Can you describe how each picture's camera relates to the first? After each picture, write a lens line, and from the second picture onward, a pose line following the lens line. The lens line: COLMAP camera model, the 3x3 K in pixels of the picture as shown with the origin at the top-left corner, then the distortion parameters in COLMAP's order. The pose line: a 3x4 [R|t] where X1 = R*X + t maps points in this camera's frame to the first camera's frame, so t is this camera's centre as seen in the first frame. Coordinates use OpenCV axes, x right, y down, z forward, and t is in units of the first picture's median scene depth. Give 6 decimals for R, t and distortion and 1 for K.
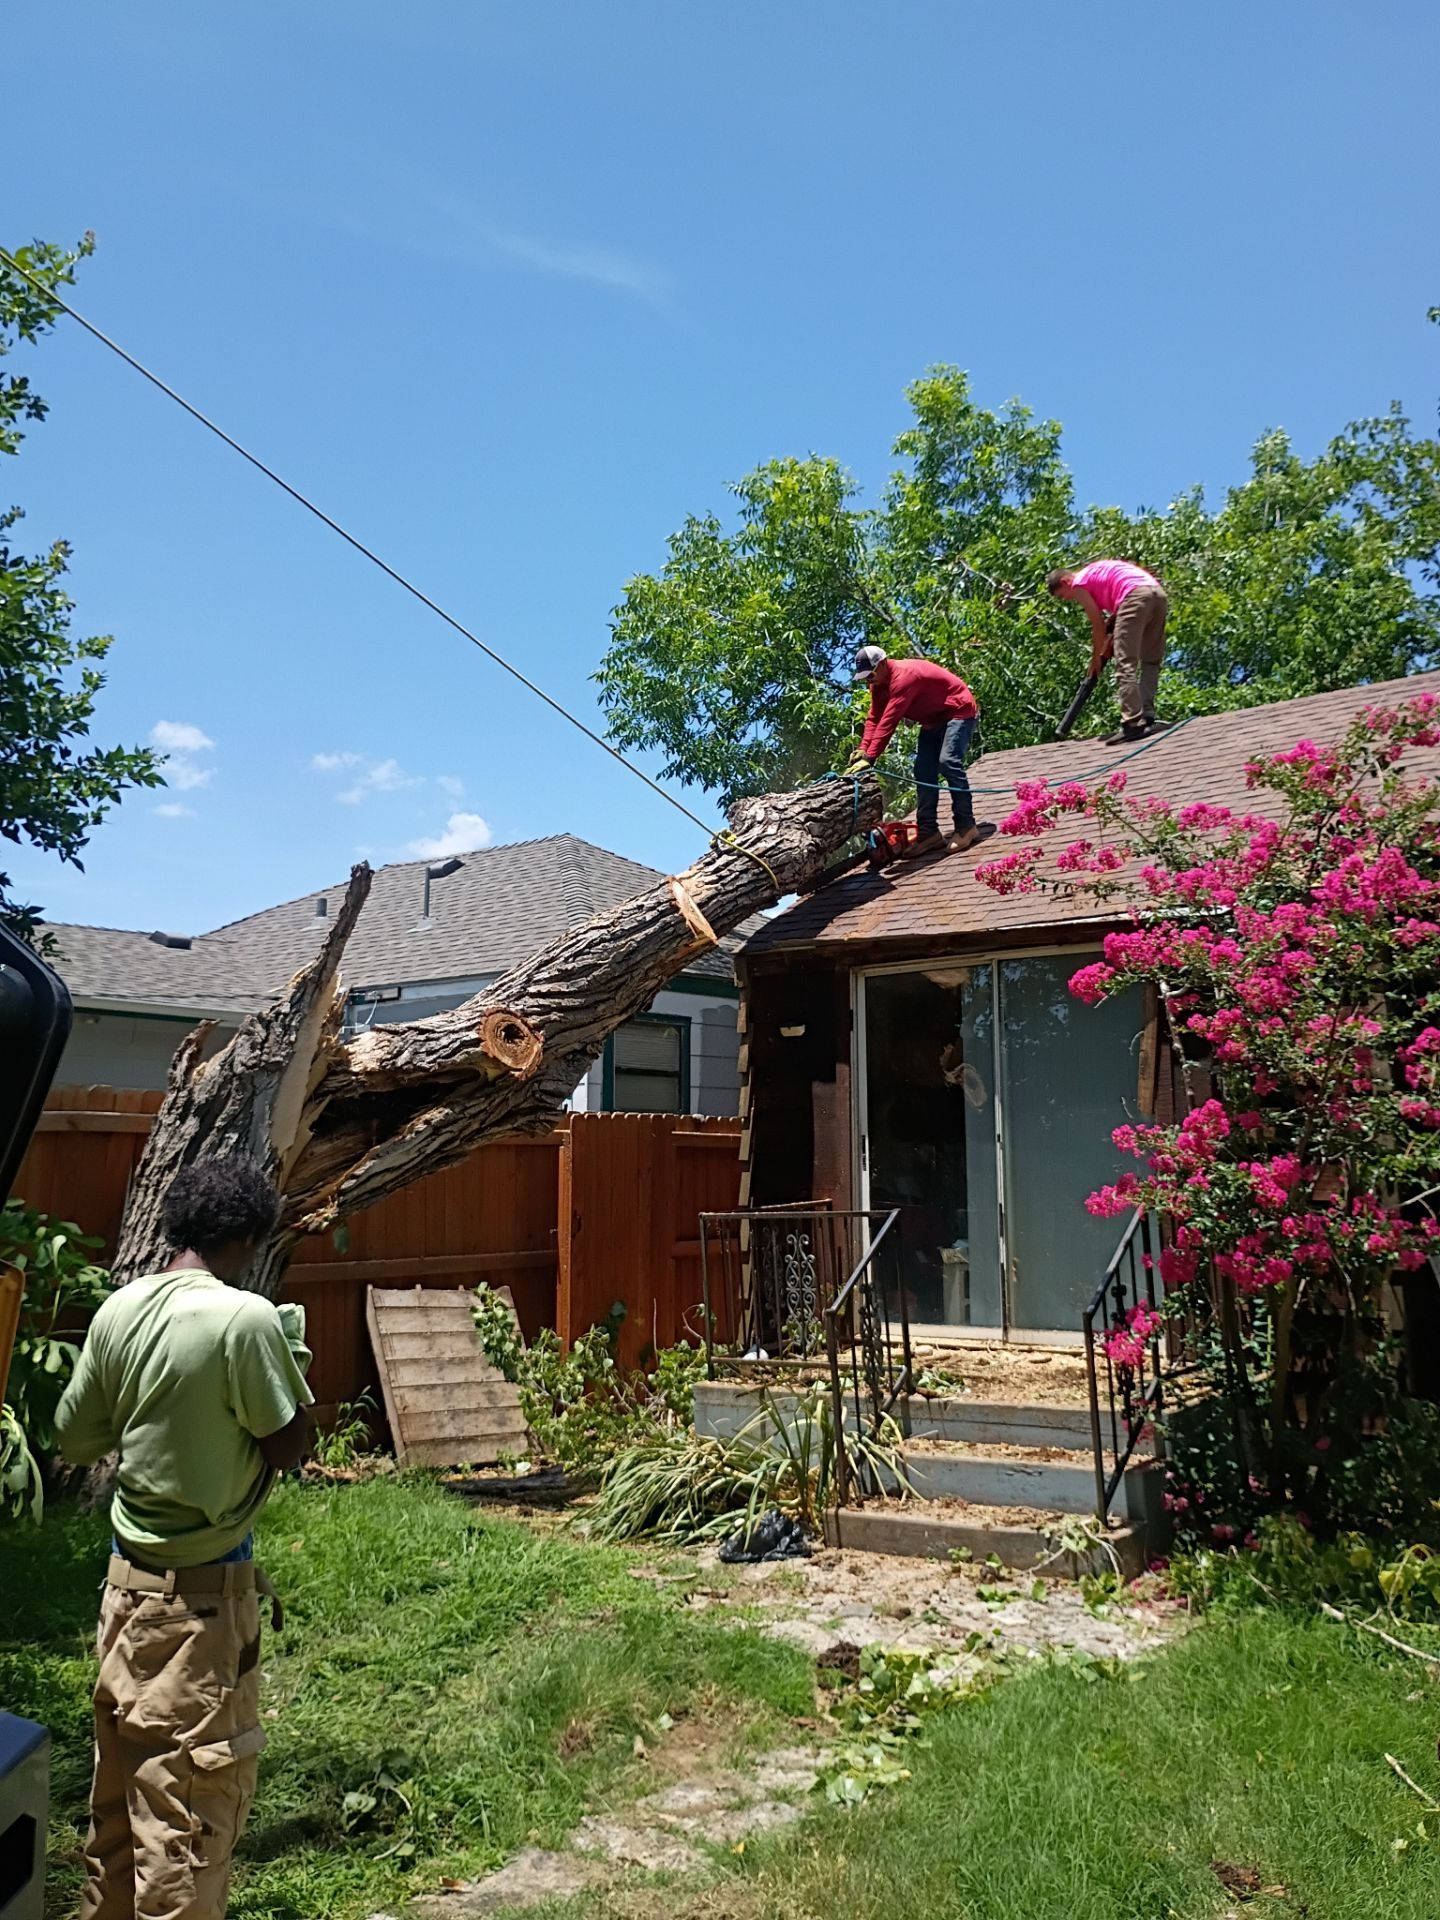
lens RADIAL K [[1662.9, 0, 709.4], [0, 1662.9, 925.9], [0, 0, 1]] dist [0.062228, -0.082945]
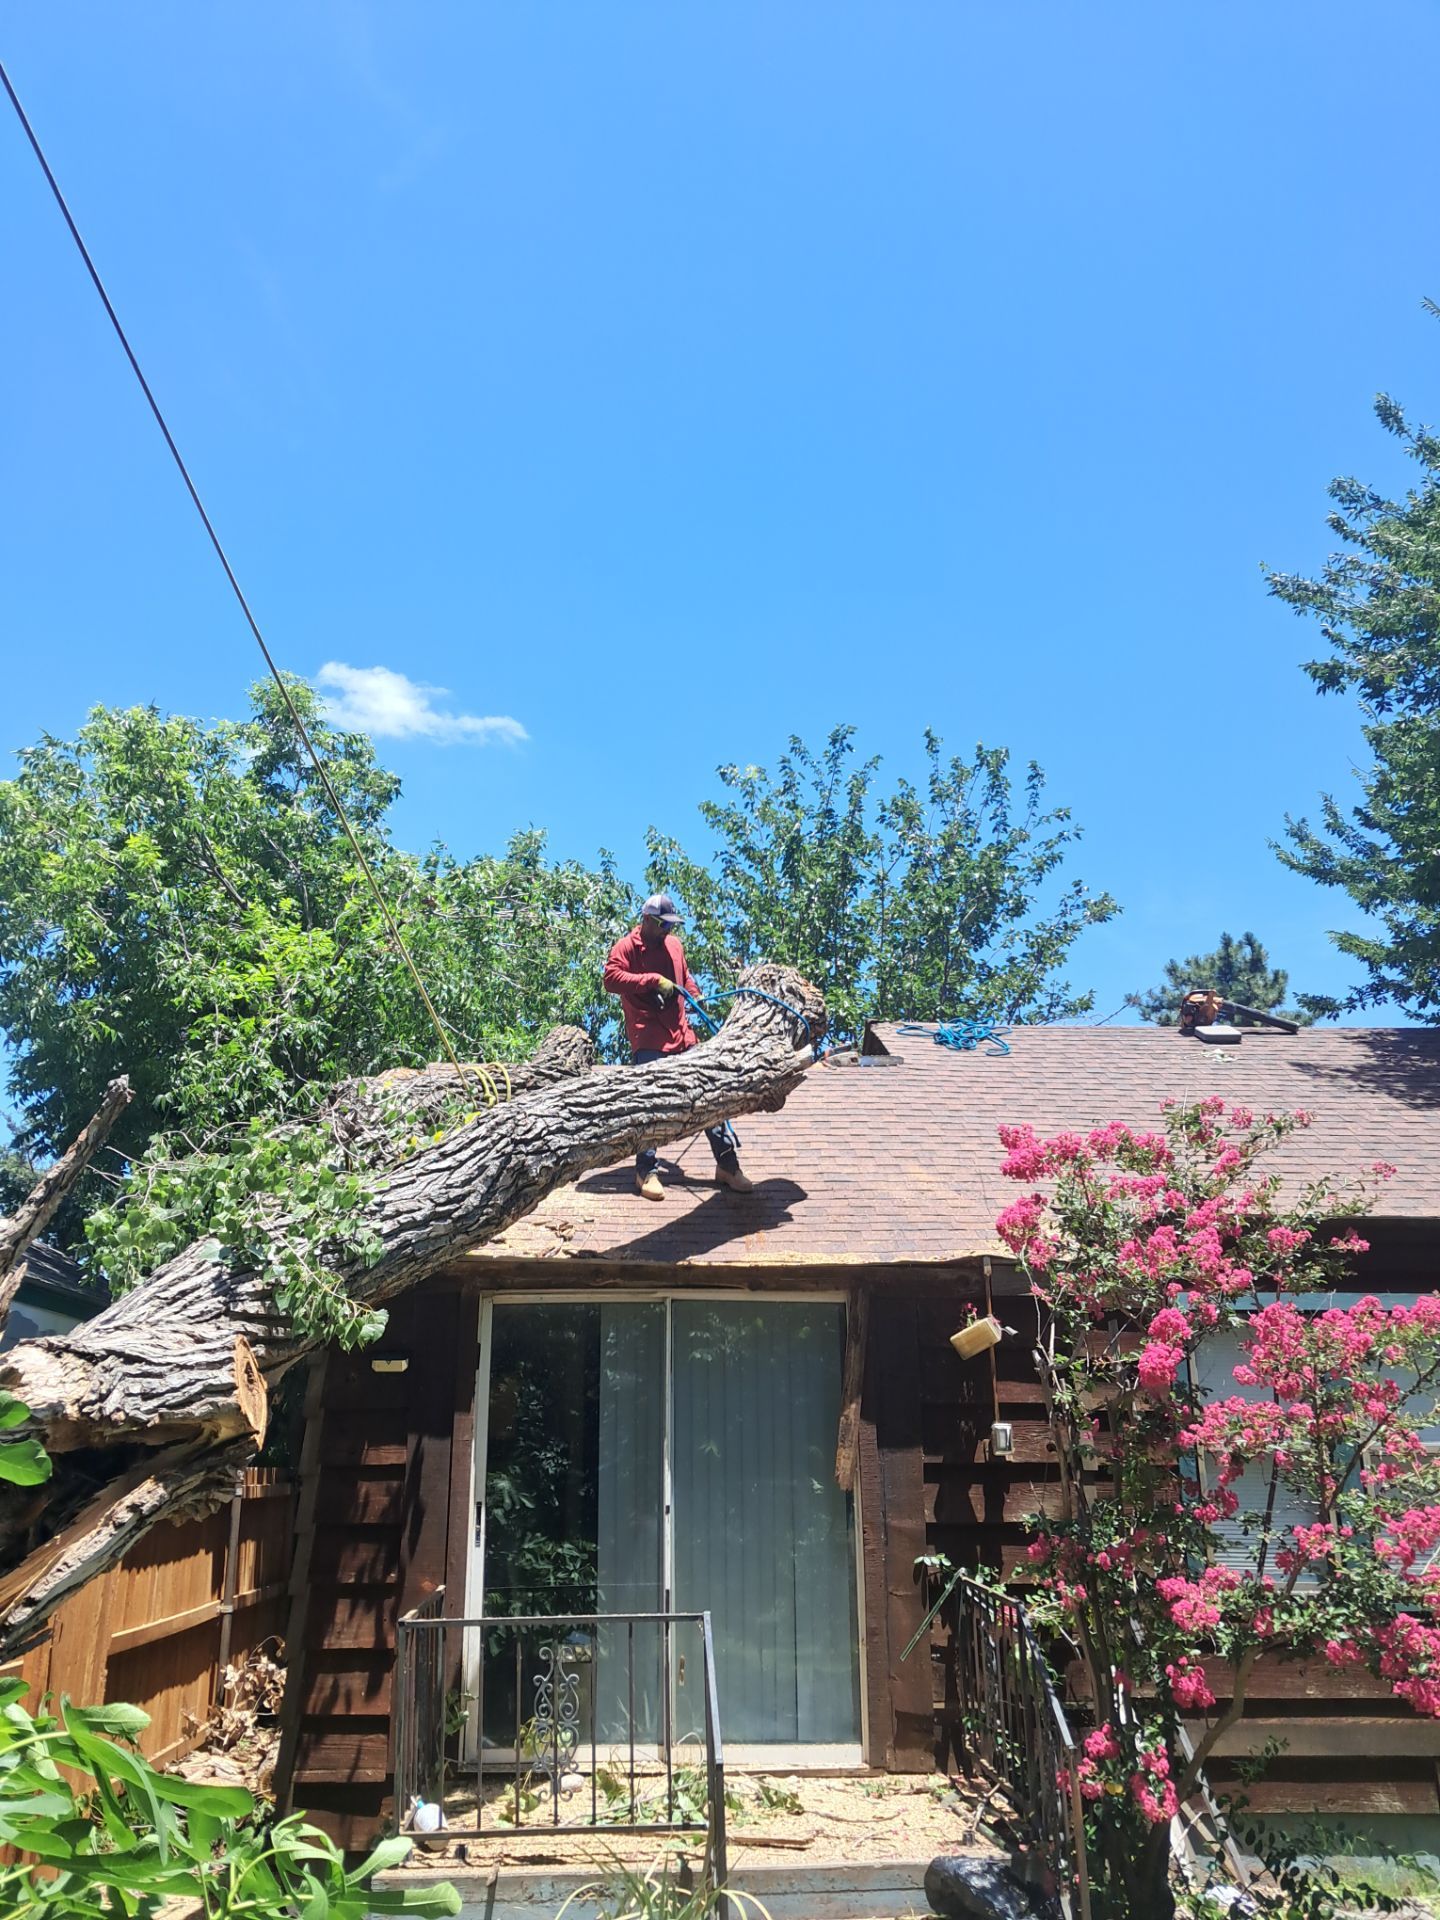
lens RADIAL K [[1490.9, 0, 693.3], [0, 1490.9, 977.4], [0, 0, 1]] dist [0.057430, -0.027484]
pose [[0.754358, 0.218058, 0.619188, -0.351219], [-0.110653, 0.971960, -0.207485, 0.016029], [-0.647070, 0.088003, 0.757335, 0.347866]]
